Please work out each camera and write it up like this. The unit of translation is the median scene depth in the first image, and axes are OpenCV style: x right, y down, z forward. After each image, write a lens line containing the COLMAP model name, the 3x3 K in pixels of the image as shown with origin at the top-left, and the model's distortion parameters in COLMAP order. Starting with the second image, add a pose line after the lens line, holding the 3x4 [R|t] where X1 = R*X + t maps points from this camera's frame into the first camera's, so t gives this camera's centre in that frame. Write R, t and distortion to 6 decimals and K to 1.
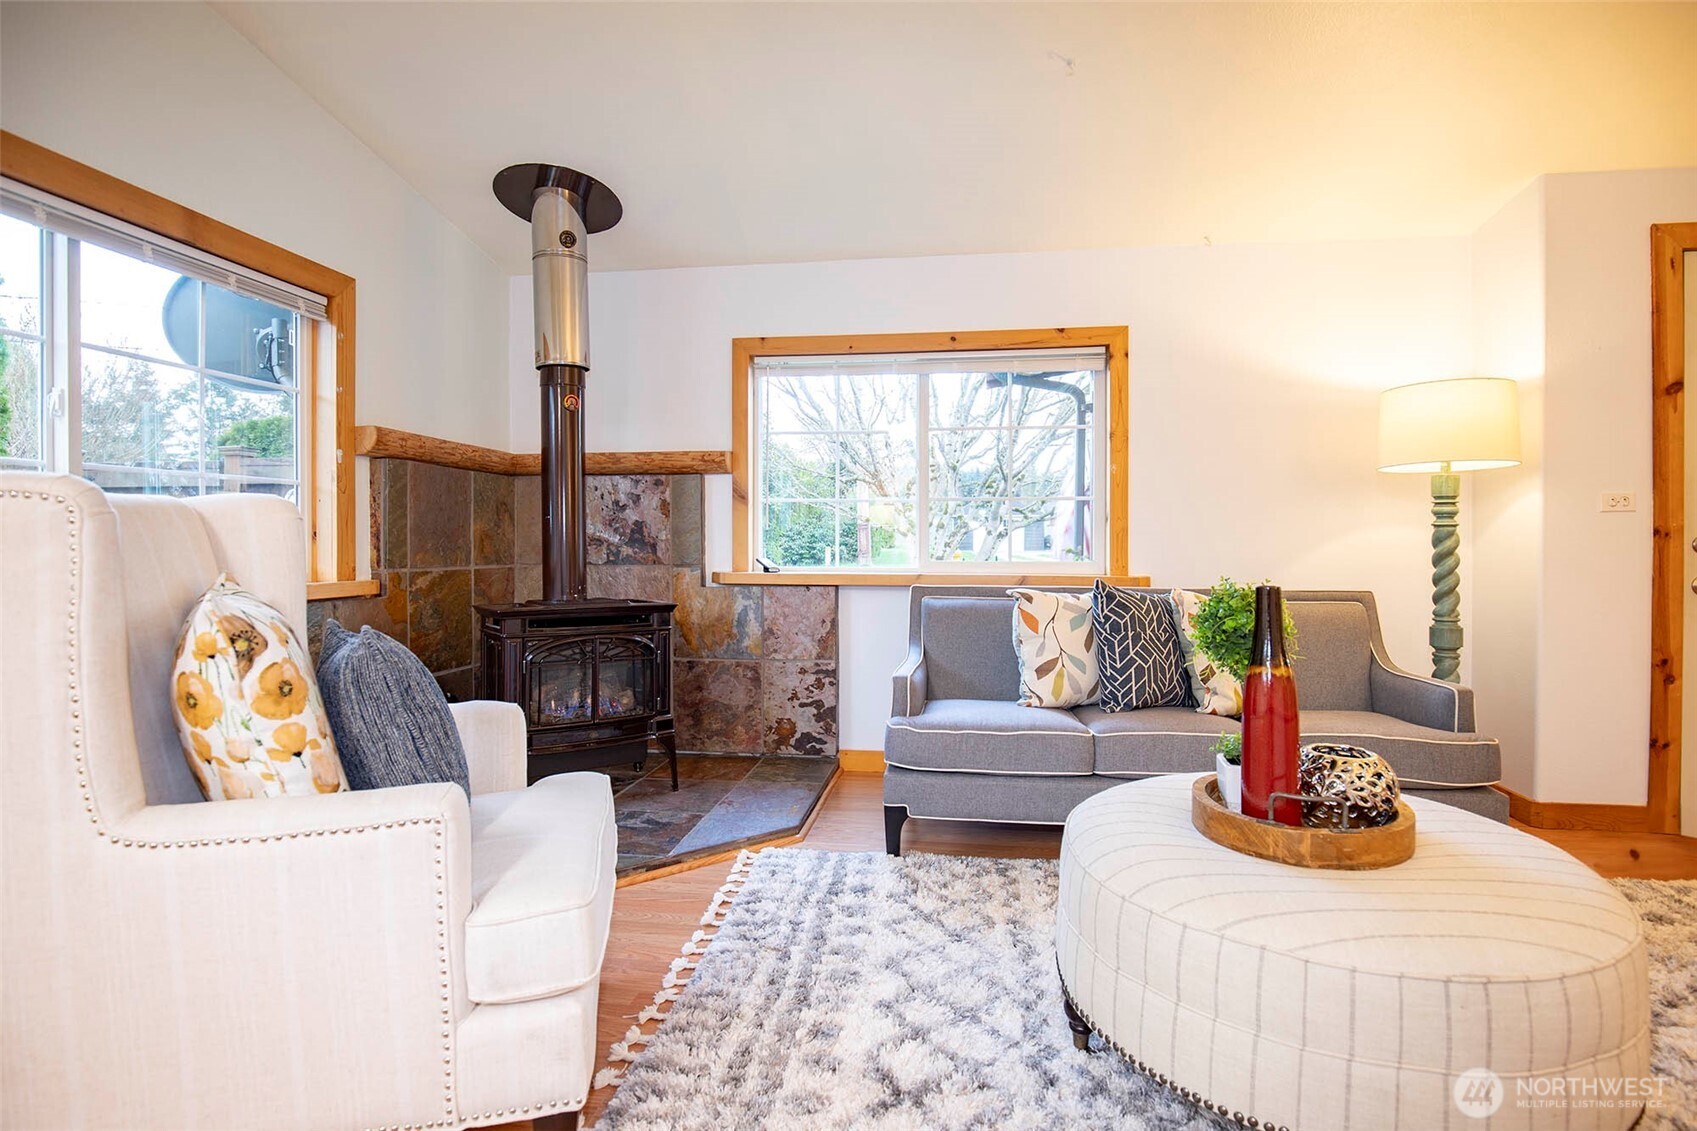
lens RADIAL K [[848.0, 0, 853.7], [0, 848.0, 540.2], [0, 0, 1]] dist [-0.000975, -0.000035]
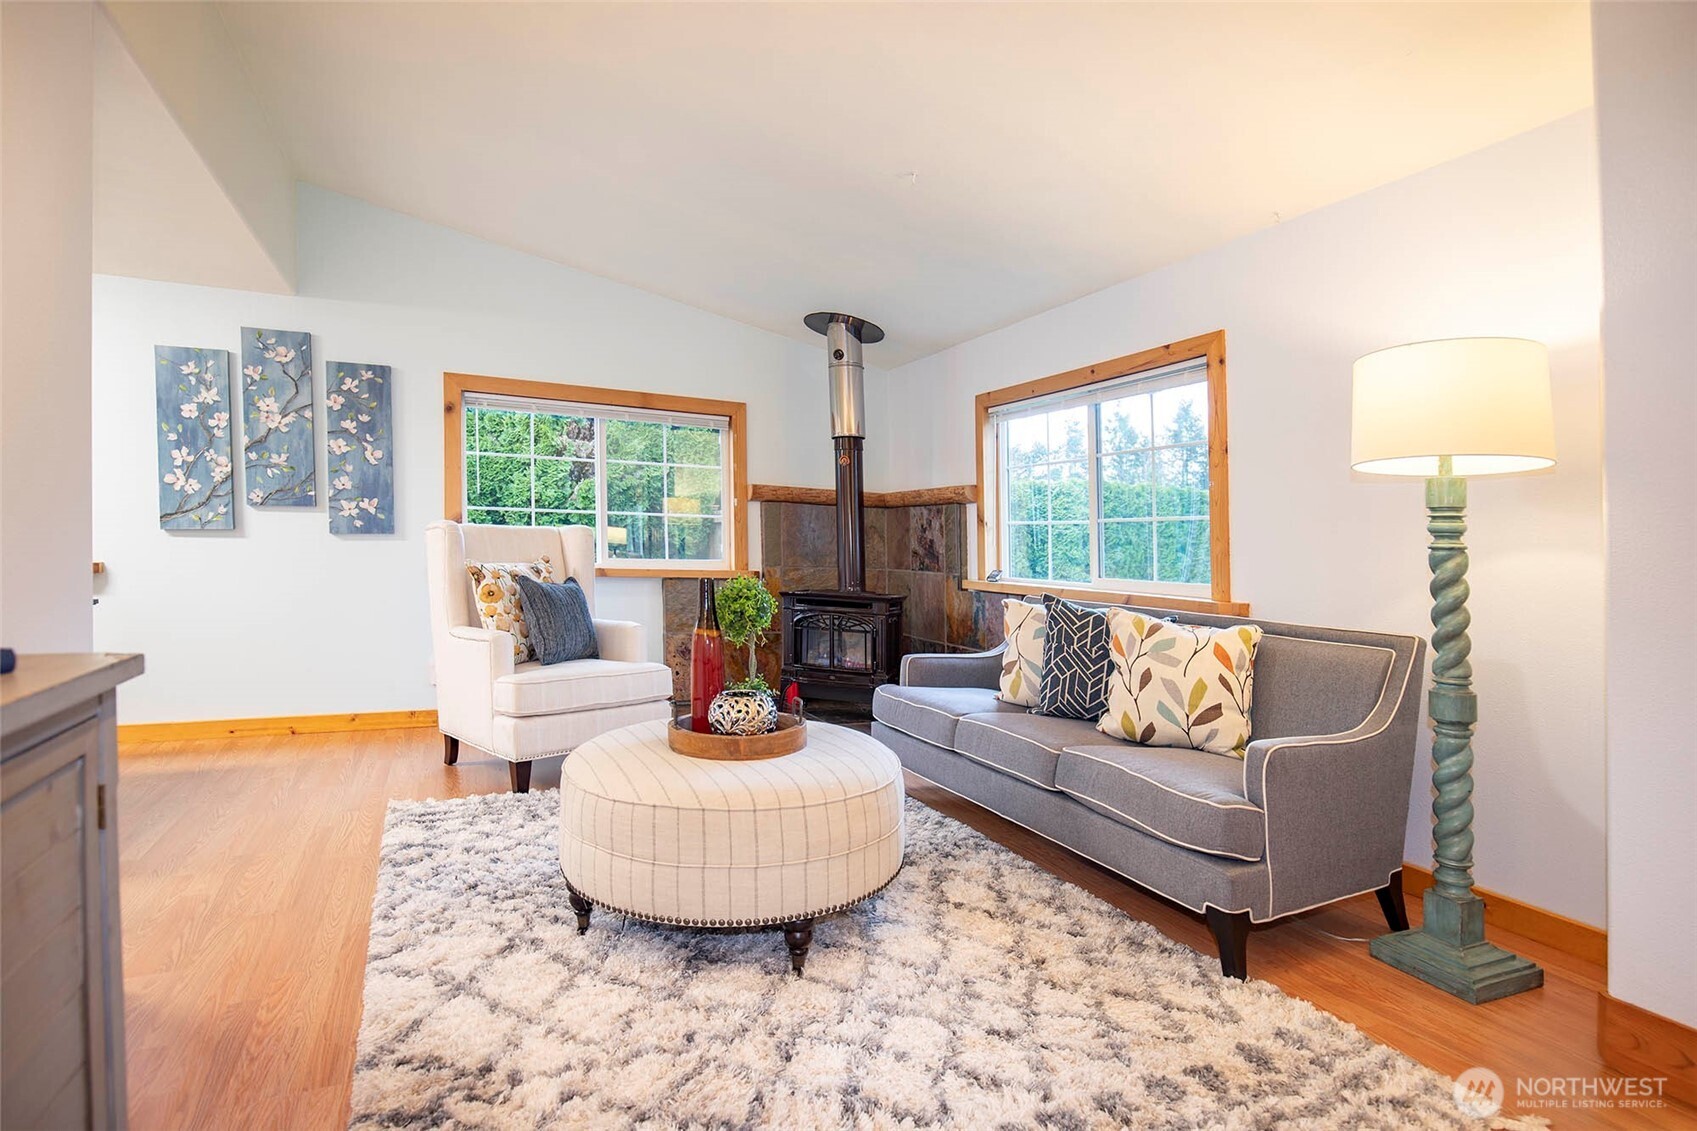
lens RADIAL K [[842.7, 0, 848.5], [0, 842.7, 565.5], [0, 0, 1]] dist [-0.022367, 0.000099]
pose [[0.548380, 0.030177, -0.835685, 0.863232], [-0.027067, 0.999466, 0.018329, -0.001966], [0.835791, 0.012568, 0.548904, 0.162512]]
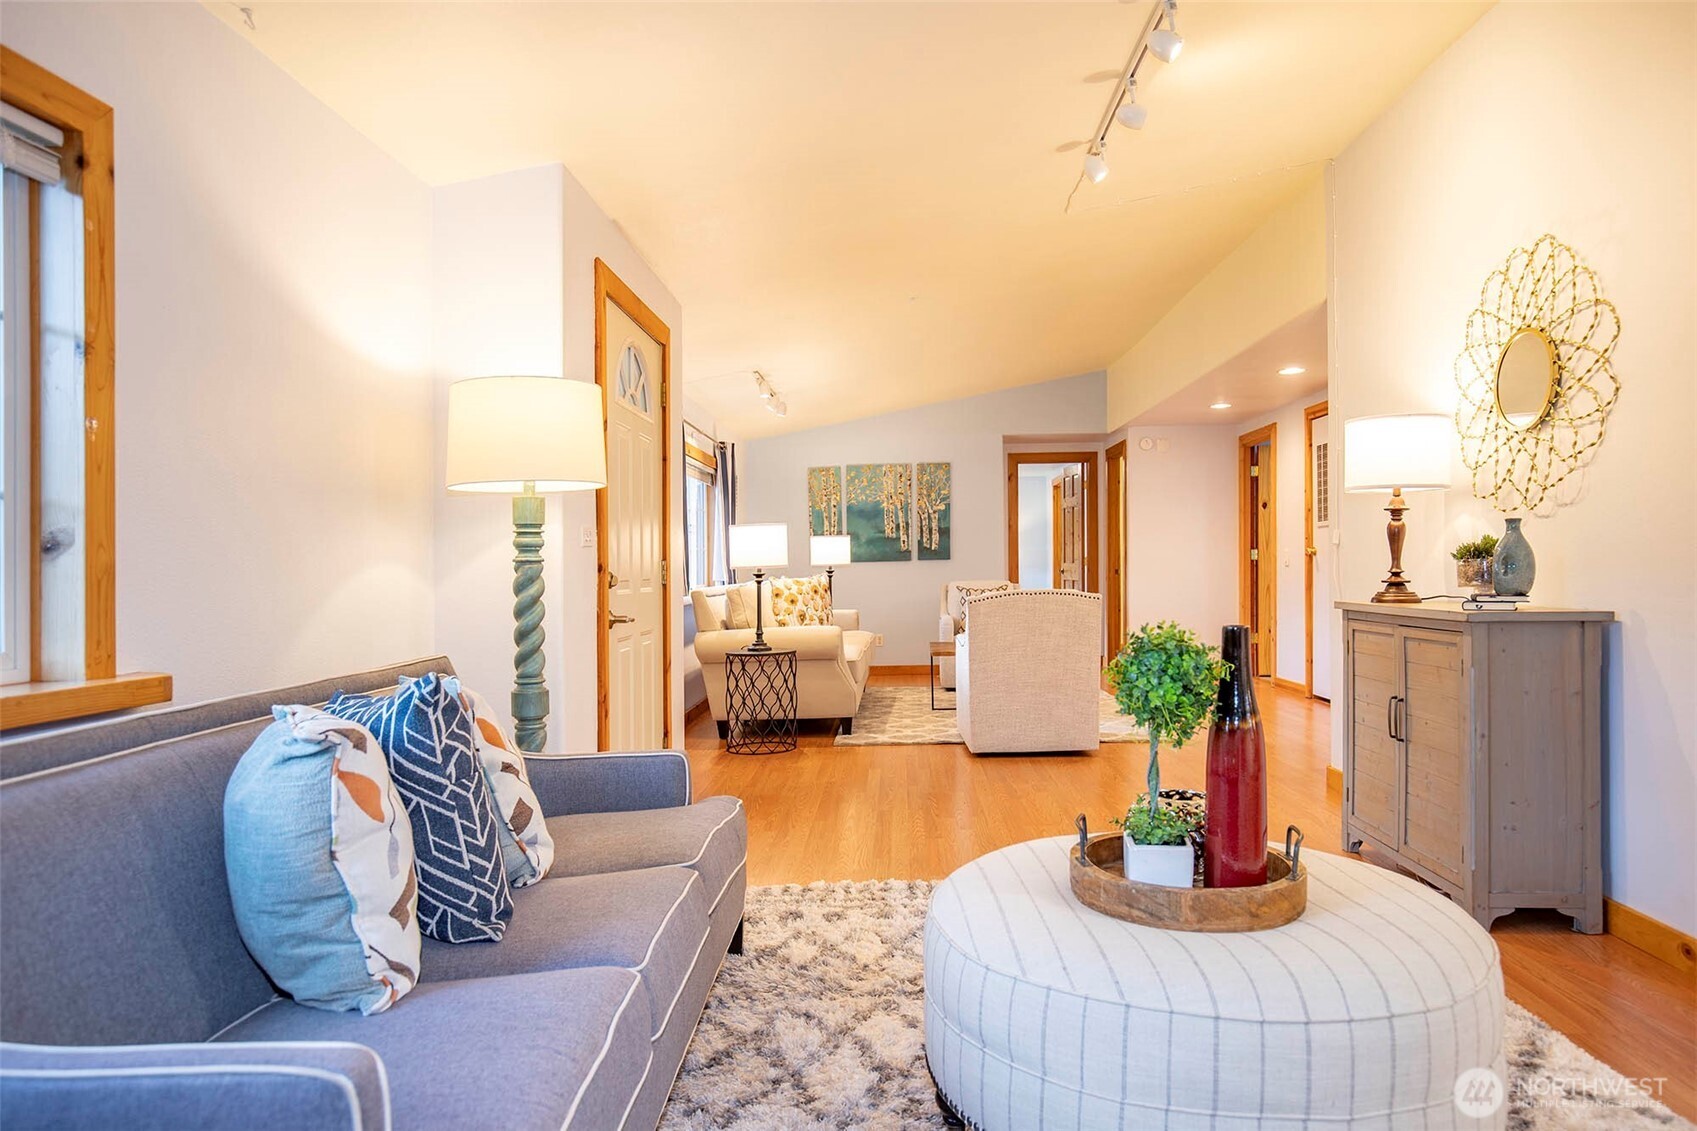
lens RADIAL K [[1076.7, 0, 848.5], [0, 1076.7, 565.5], [0, 0, 1]] dist [0.002634, 0.000844]
pose [[-0.097028, 0.003051, 0.995277, -0.269799], [0.014925, 0.999887, -0.001610, -0.008415], [-0.995170, 0.014699, -0.097062, 0.670902]]
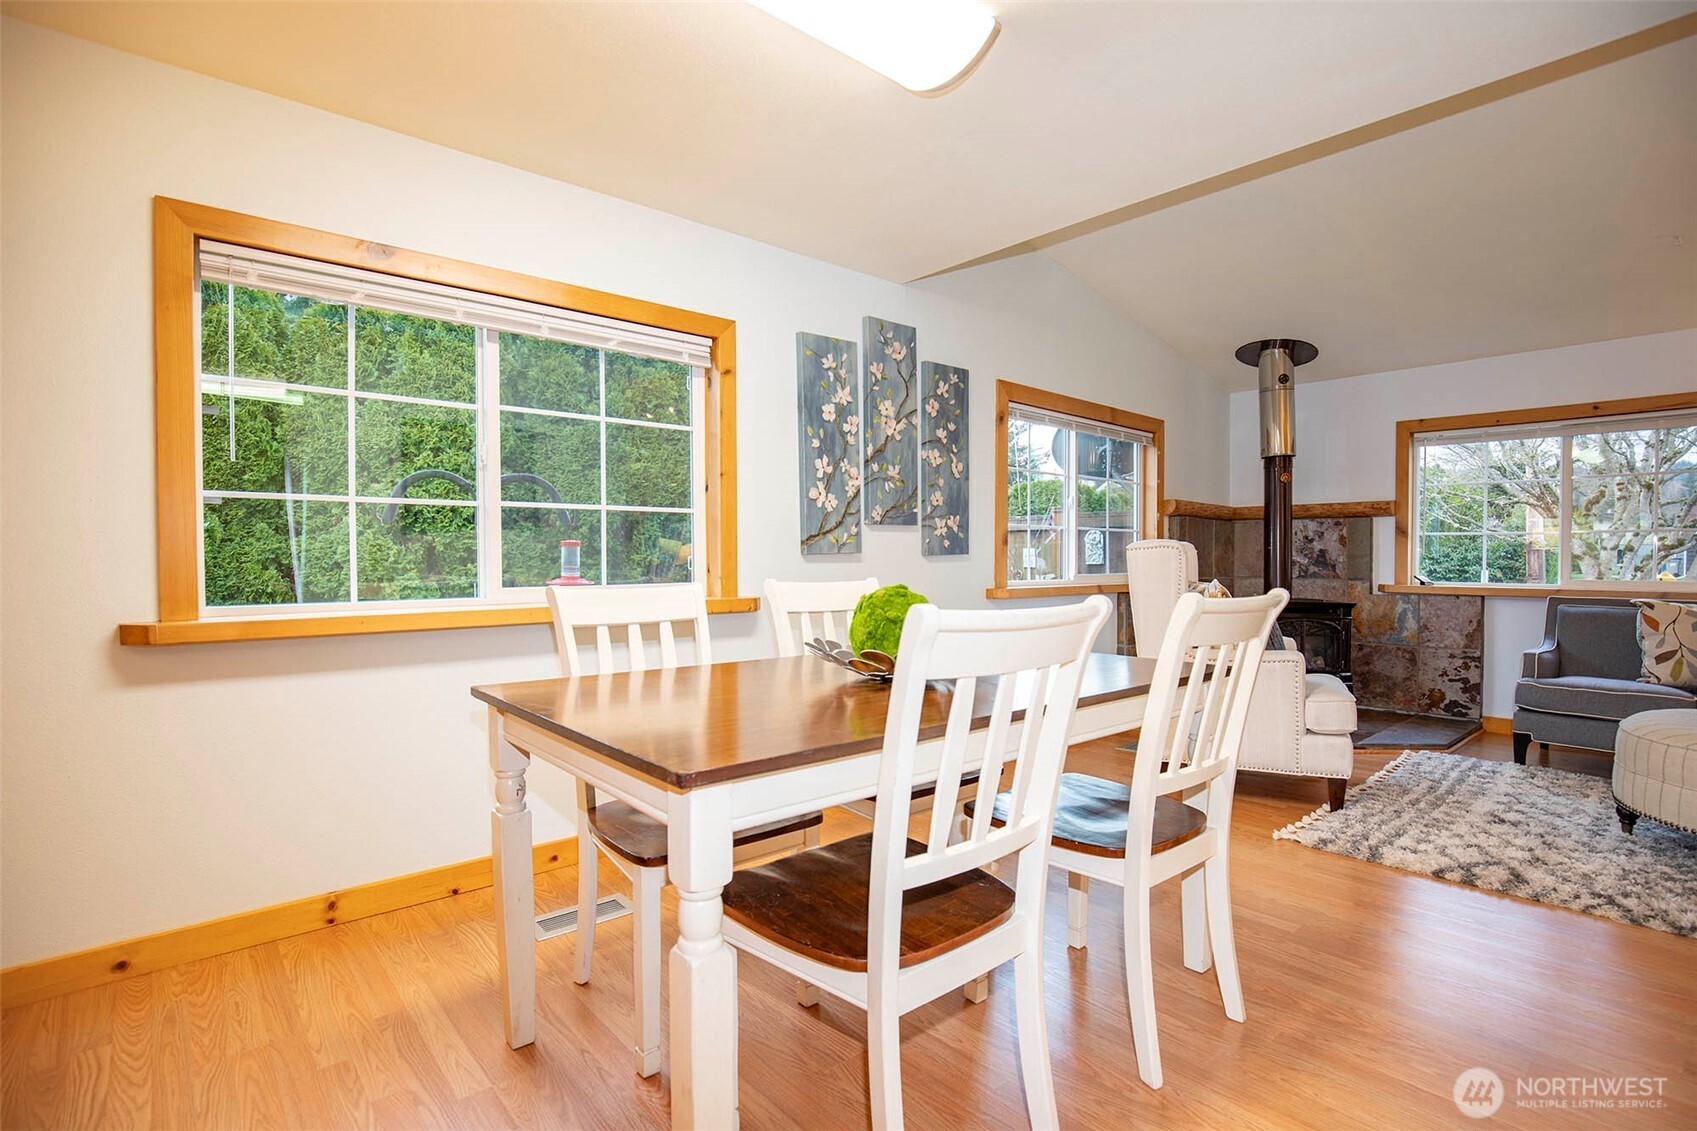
lens RADIAL K [[804.7, 0, 859.3], [0, 804.7, 576.7], [0, 0, 1]] dist [-0.033291, 0.001822]
pose [[0.763539, 0.015956, -0.645565, 0.034023], [-0.004190, 0.999796, 0.019756, 0.001558], [0.645749, -0.012380, 0.763450, -0.657204]]
